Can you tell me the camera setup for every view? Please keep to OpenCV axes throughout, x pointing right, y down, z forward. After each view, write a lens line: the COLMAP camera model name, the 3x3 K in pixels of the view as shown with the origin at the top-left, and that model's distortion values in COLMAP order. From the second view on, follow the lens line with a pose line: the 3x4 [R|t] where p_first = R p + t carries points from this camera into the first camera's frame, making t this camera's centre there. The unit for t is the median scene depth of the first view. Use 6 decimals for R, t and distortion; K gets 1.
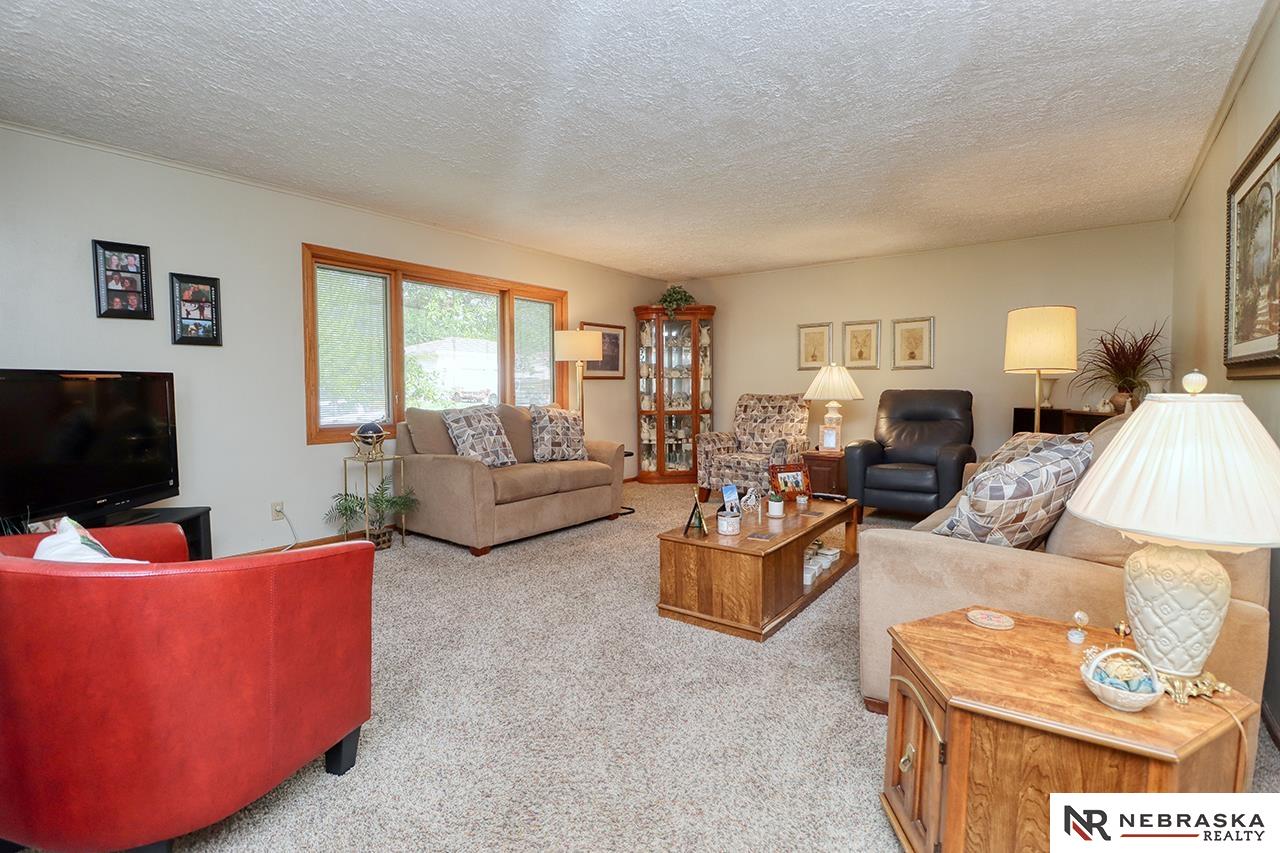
lens RADIAL K [[599.0, 0, 643.6], [0, 599.0, 430.3], [0, 0, 1]] dist [-0.012700, -0.004055]
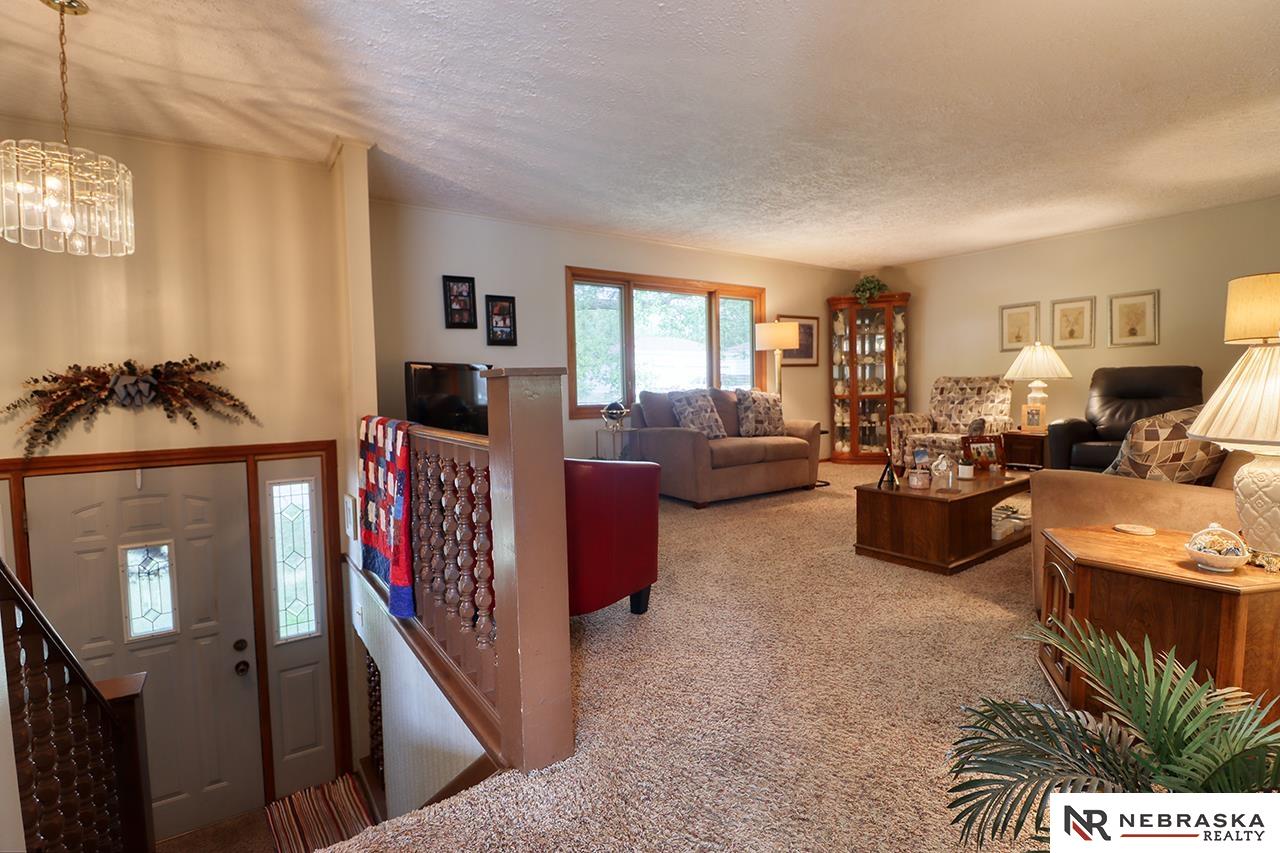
lens RADIAL K [[599.0, 0, 639.5], [0, 599.0, 422.1], [0, 0, 1]] dist [-0.012700, -0.004055]
pose [[0.951809, -0.000008, -0.306692, -0.012704], [-0.001759, 0.999983, -0.005485, 0.032875], [0.306687, 0.005760, 0.951793, -0.180346]]
